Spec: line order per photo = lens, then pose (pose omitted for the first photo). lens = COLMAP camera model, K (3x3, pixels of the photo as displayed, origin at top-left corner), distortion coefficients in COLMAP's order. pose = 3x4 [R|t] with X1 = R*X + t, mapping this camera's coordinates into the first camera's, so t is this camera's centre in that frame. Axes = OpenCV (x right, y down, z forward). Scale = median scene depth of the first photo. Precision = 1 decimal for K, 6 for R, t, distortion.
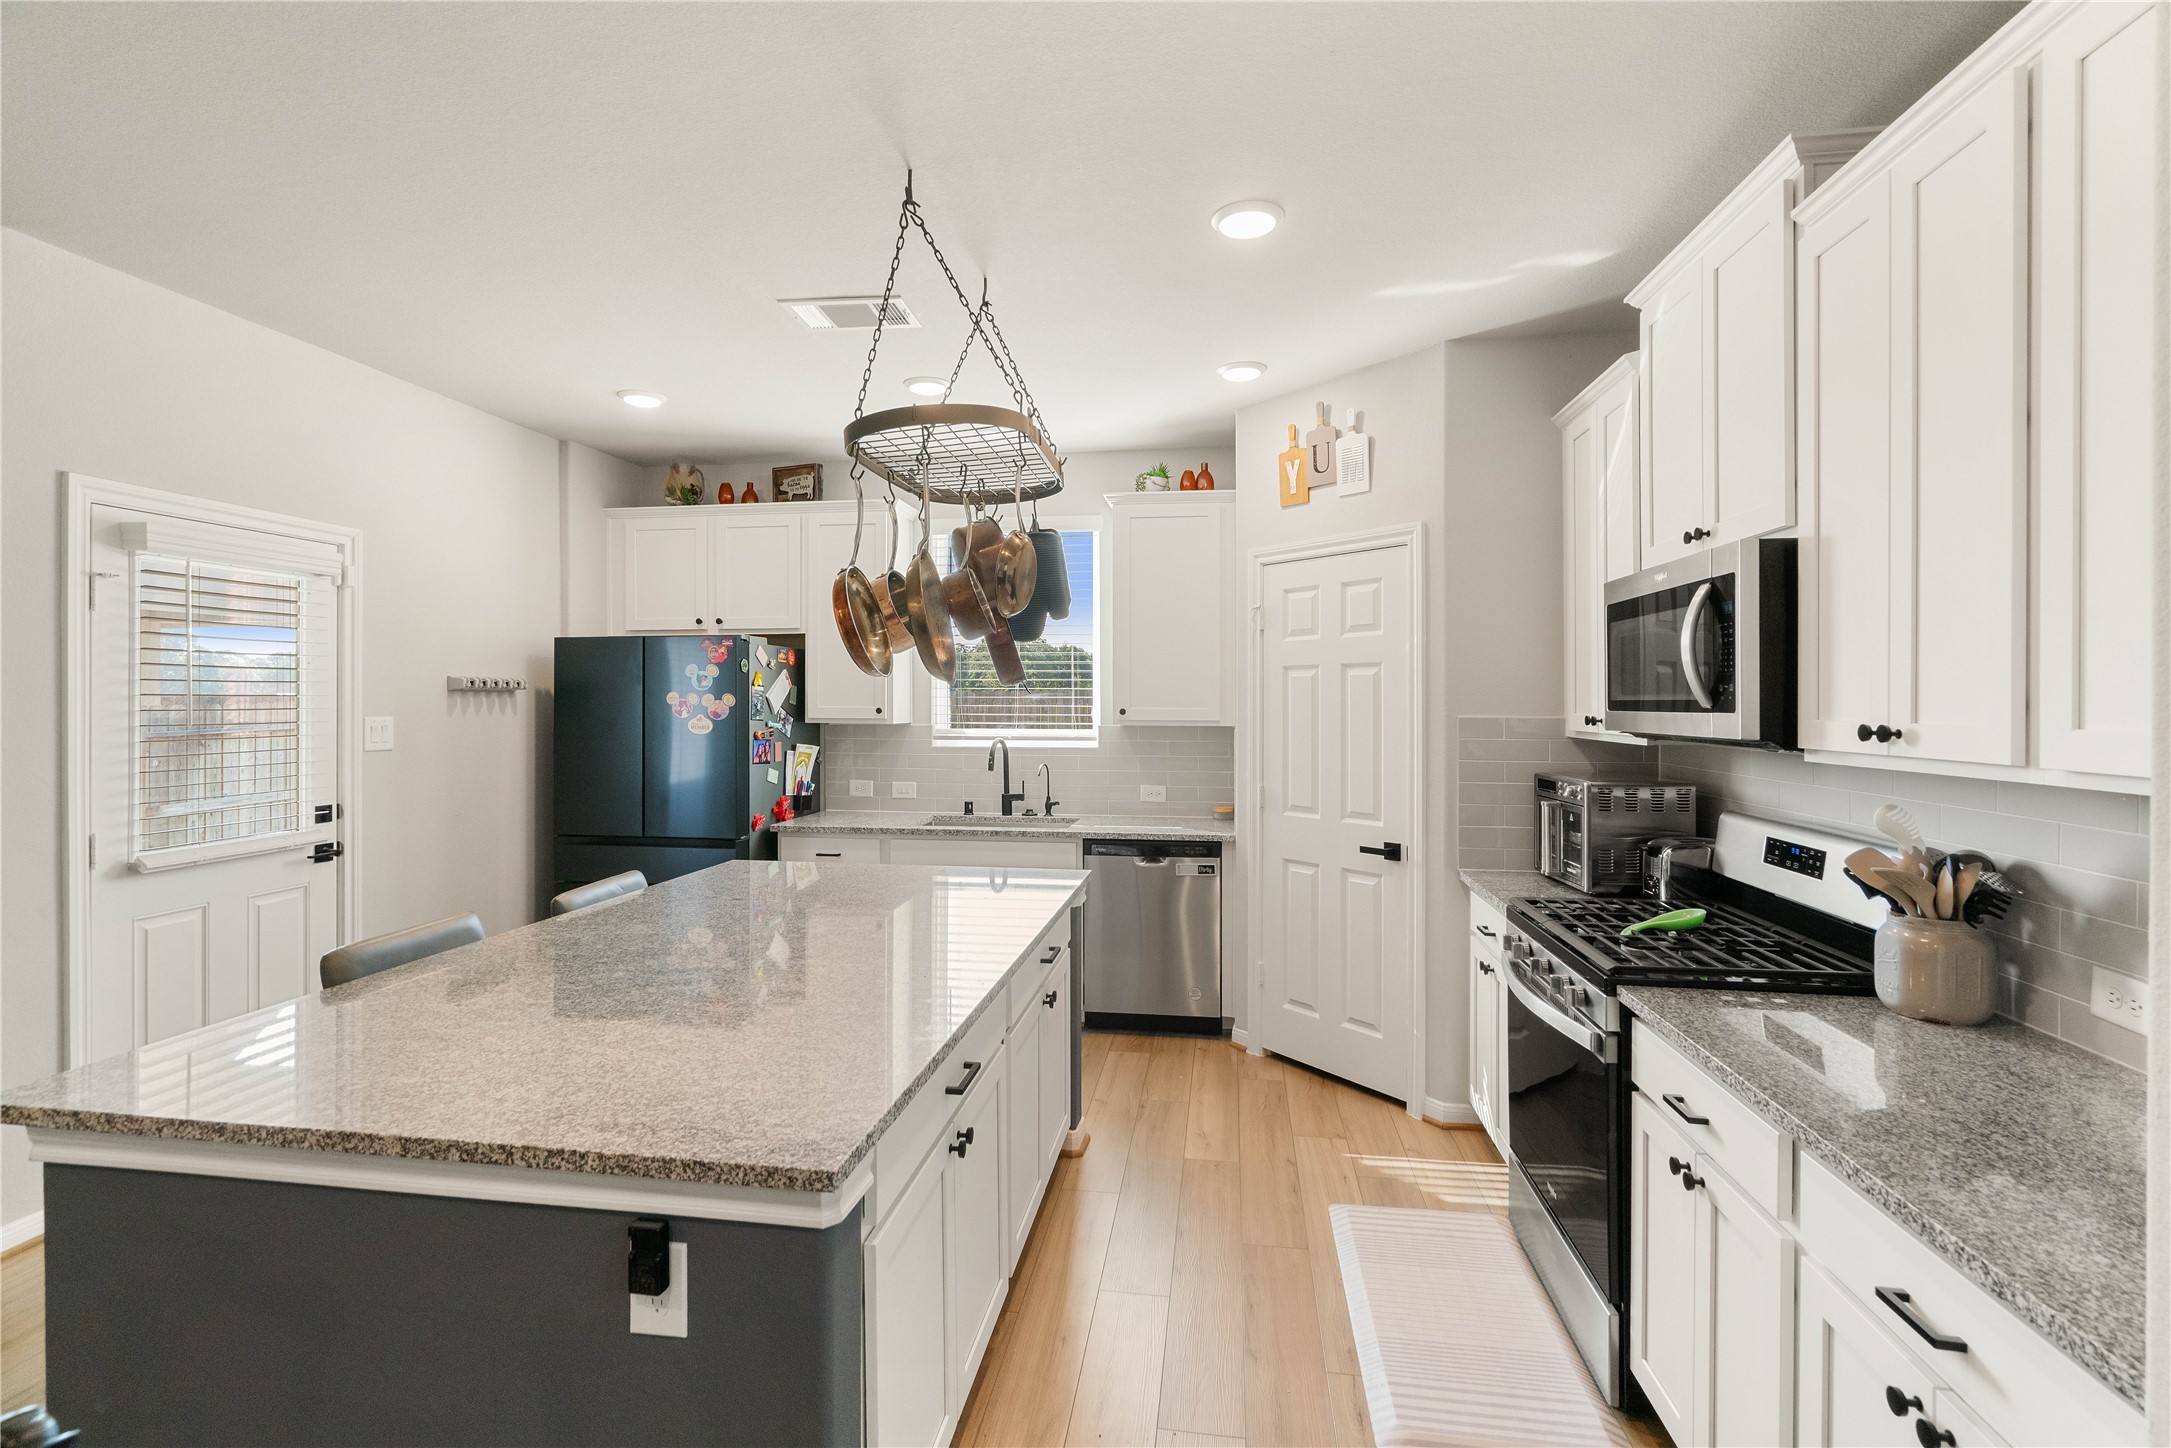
lens RADIAL K [[1007.6, 0, 1076.3], [0, 1007.6, 697.4], [0, 0, 1]] dist [-0.002746, 0.000486]
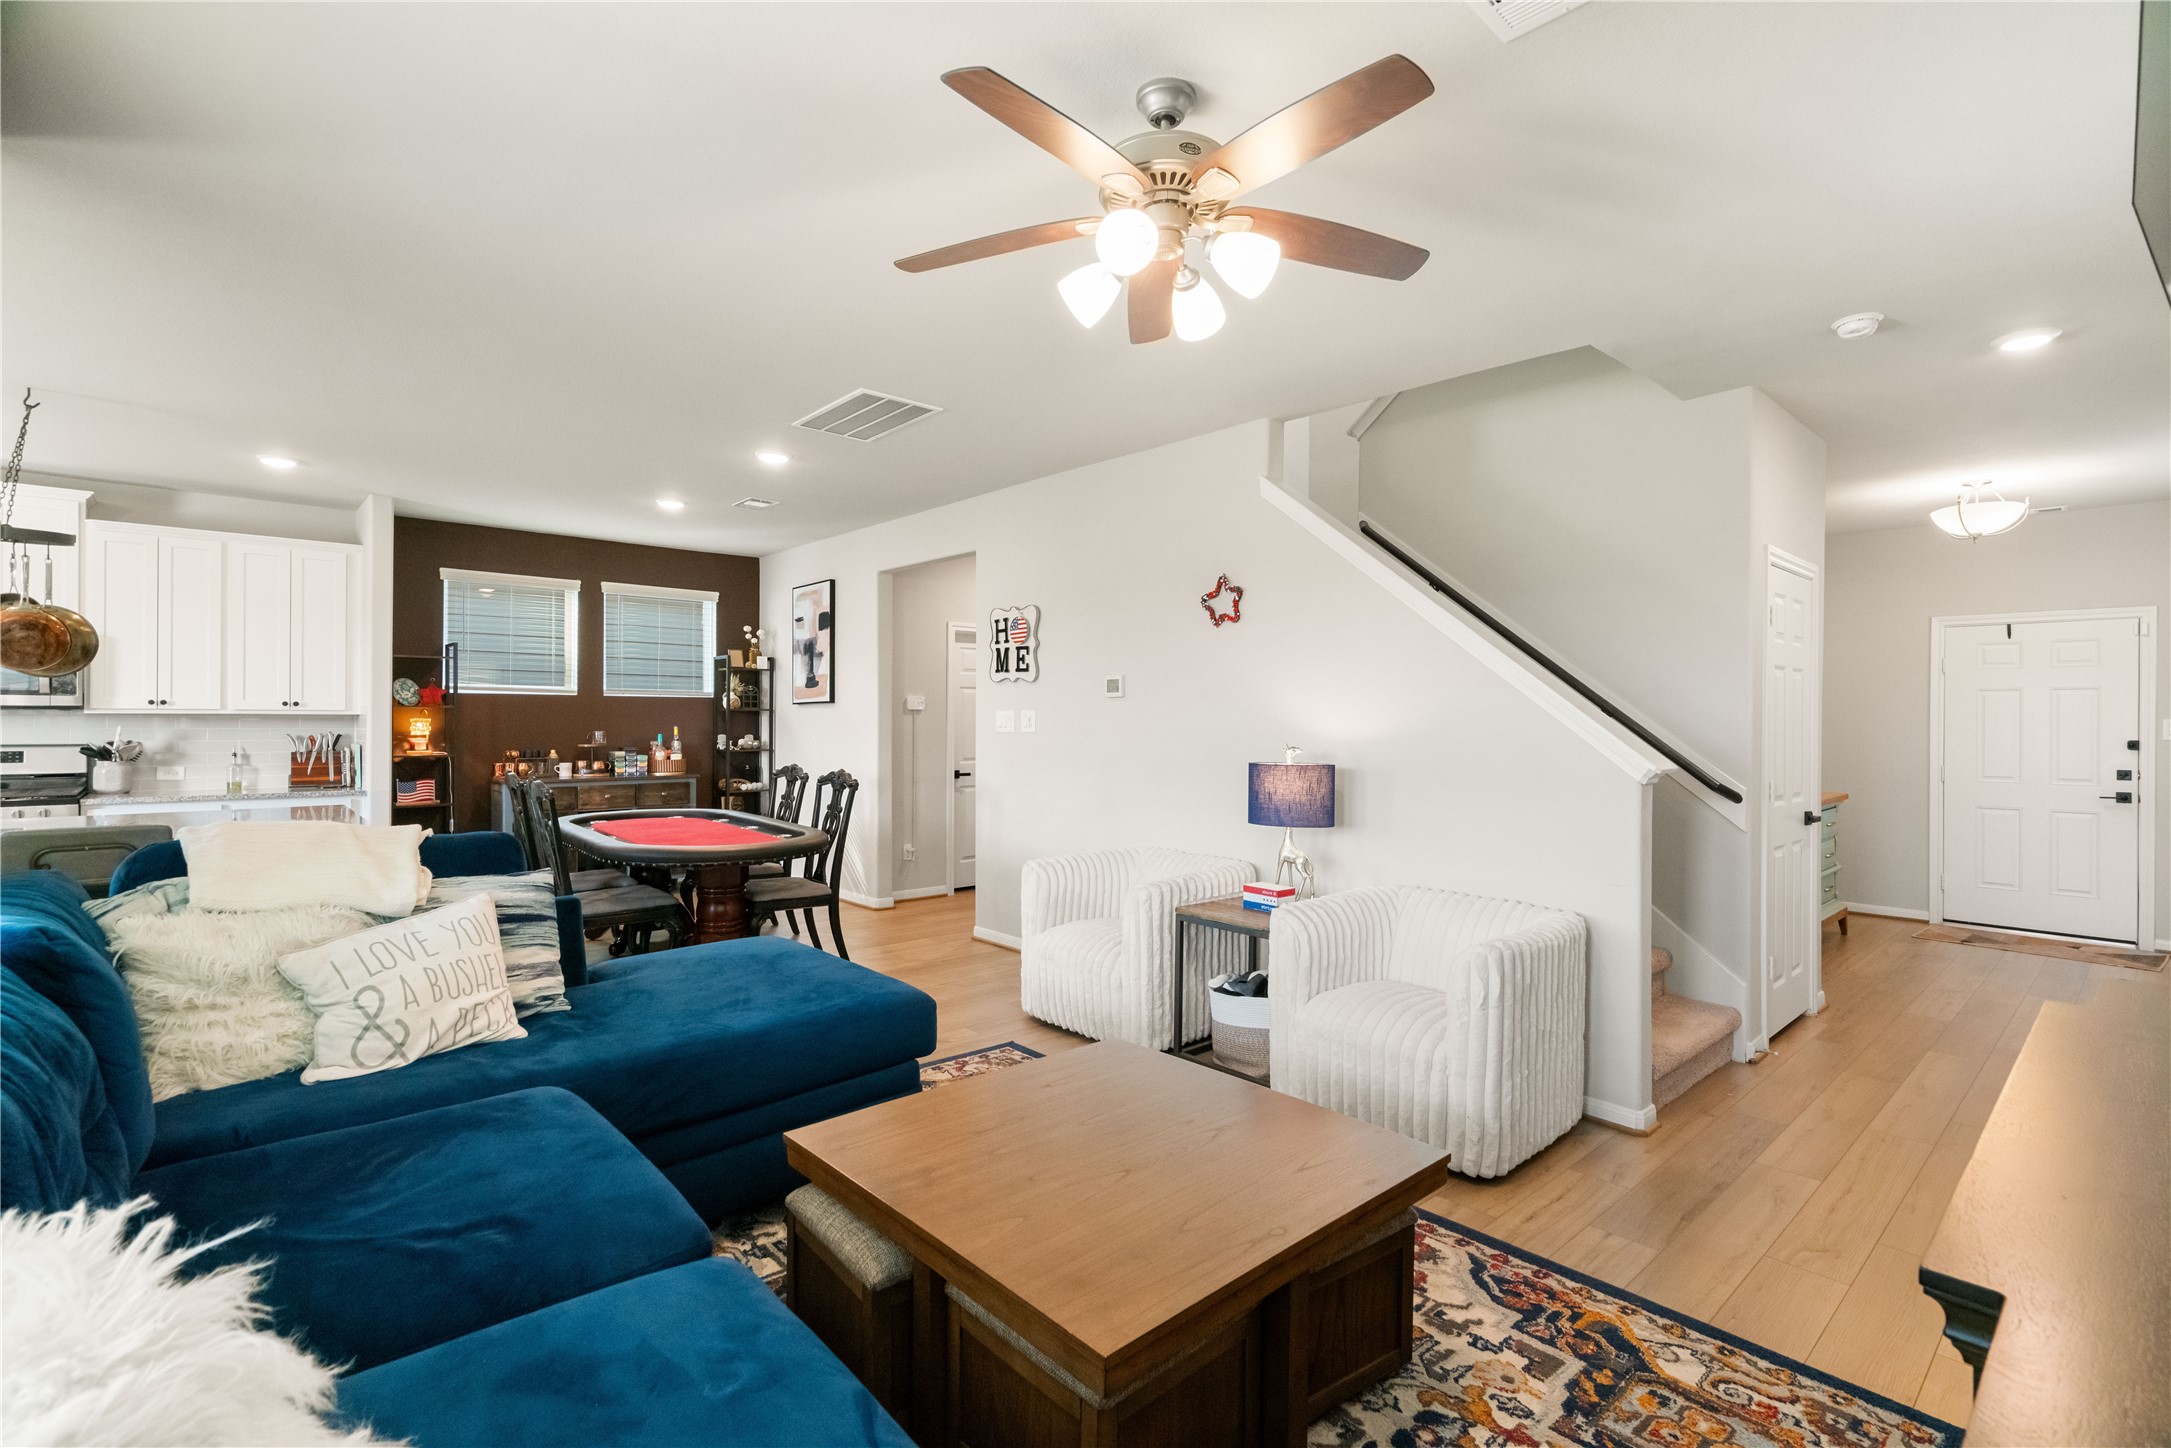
lens RADIAL K [[992.3, 0, 1081.3], [0, 992.3, 716.5], [0, 0, 1]] dist [-0.002031, 0.000788]
pose [[-0.772740, -0.005358, 0.634700, -1.589270], [-0.008718, 0.999960, -0.002173, 0.027154], [-0.634662, -0.007212, -0.772756, 0.684877]]
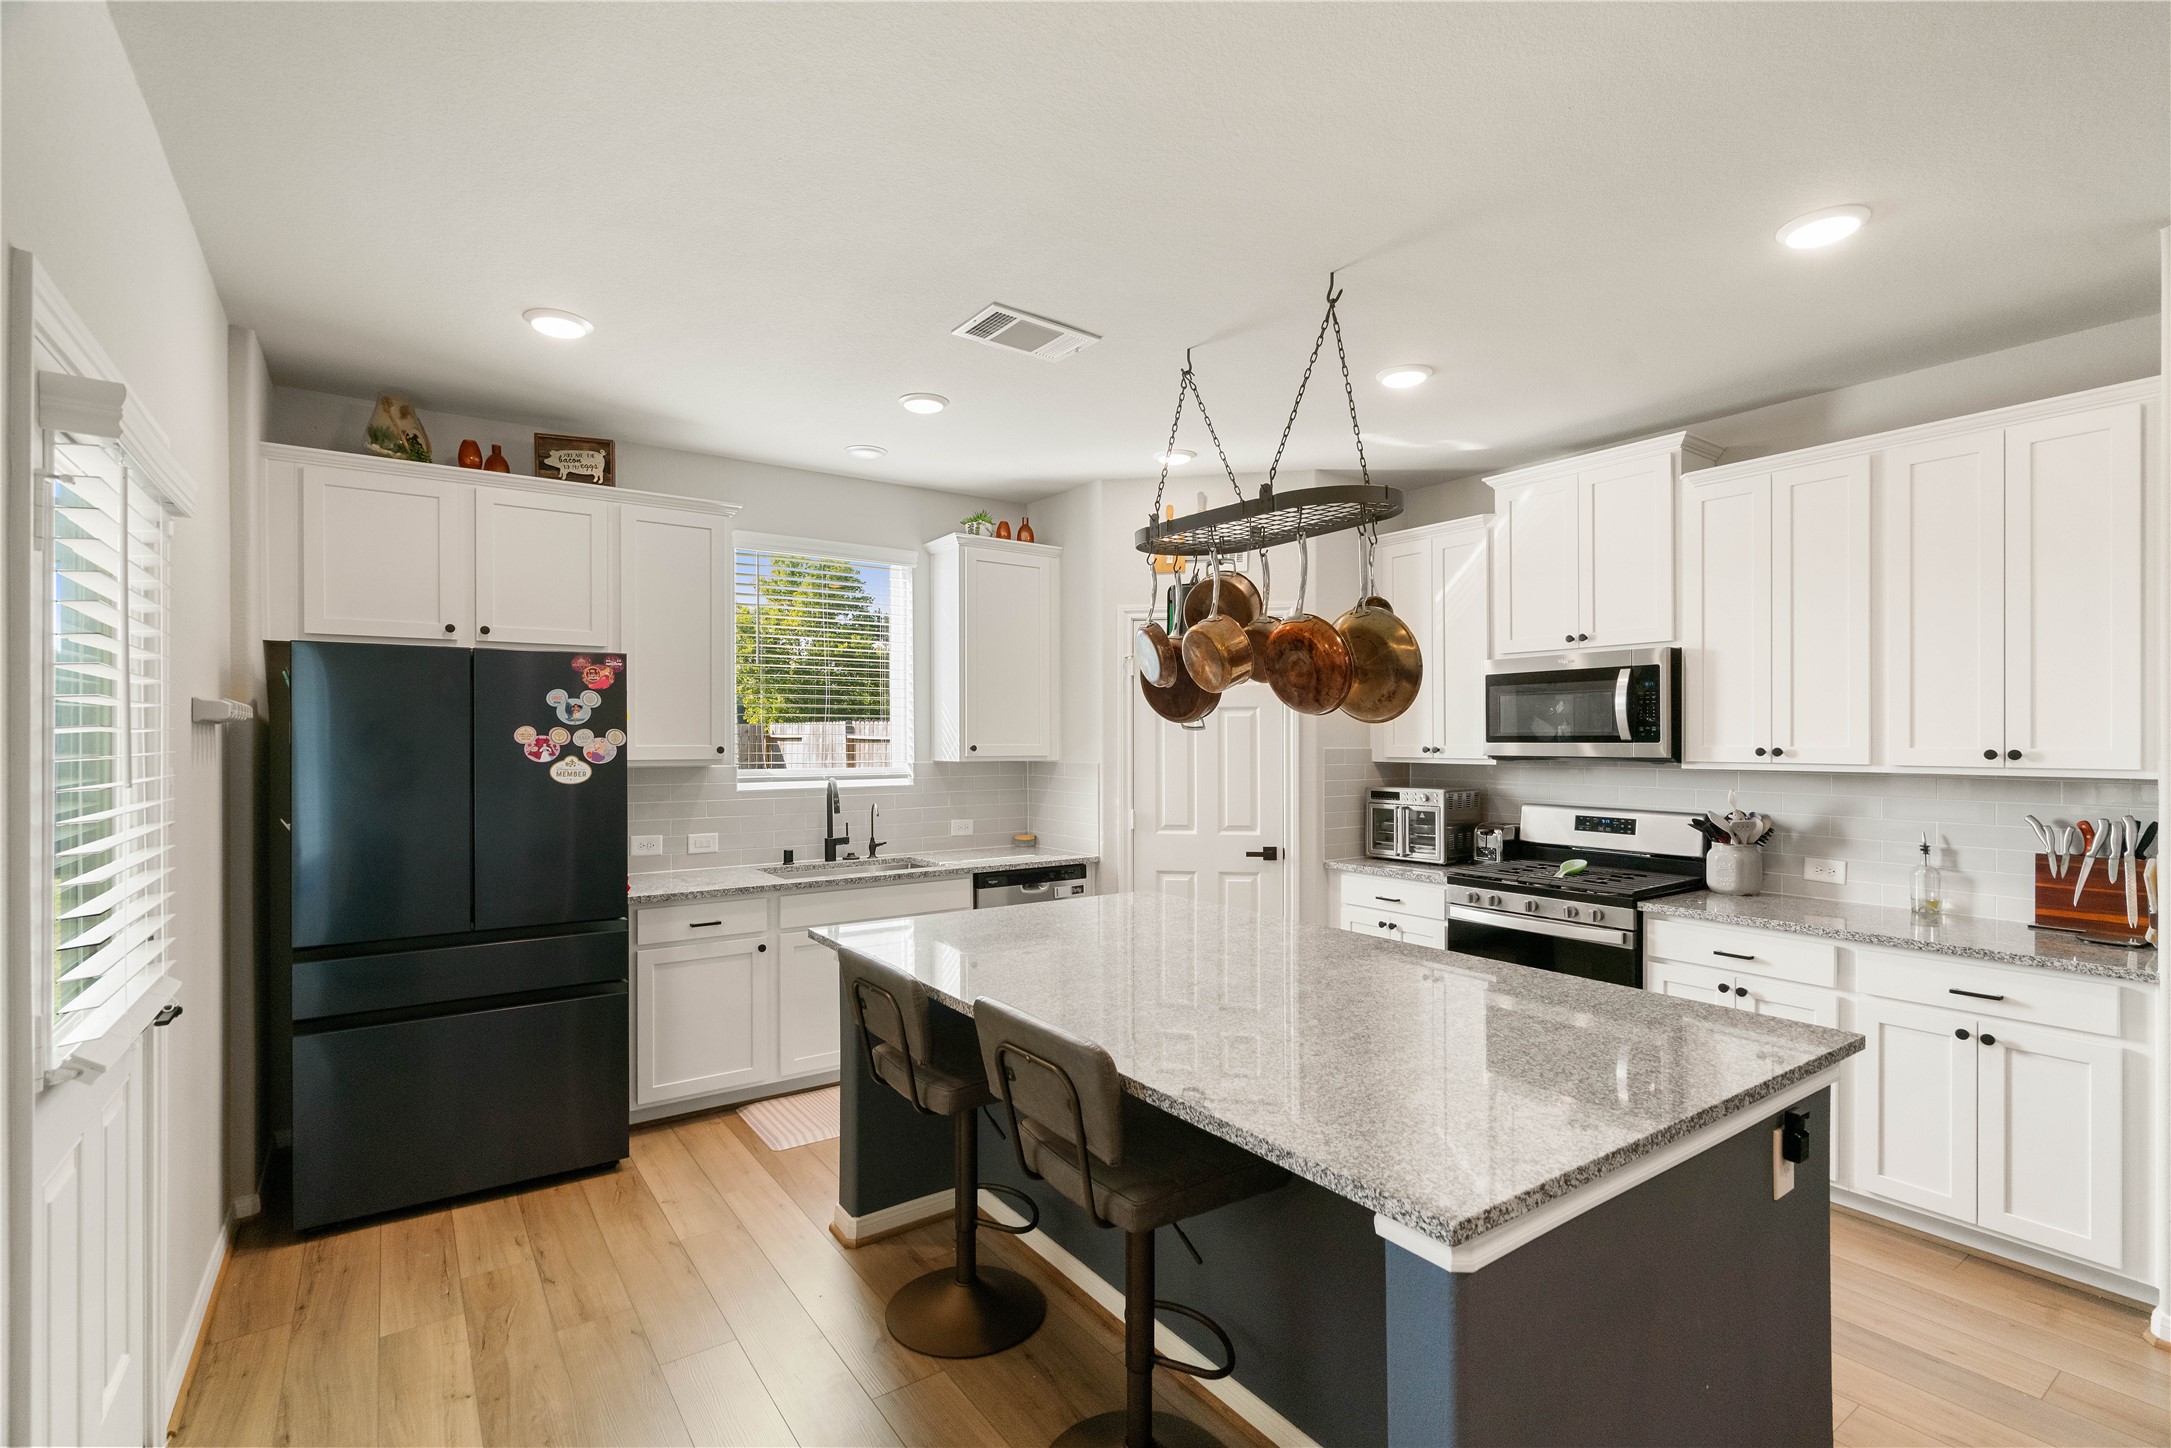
lens RADIAL K [[992.7, 0, 1083.3], [0, 992.7, 739.2], [0, 0, 1]] dist [-0.002588, -0.000164]
pose [[0.722492, -0.003079, 0.691373, -0.665683], [0.000135, 0.999991, 0.004312, 0.000721], [-0.691380, -0.003023, 0.722485, 0.220775]]
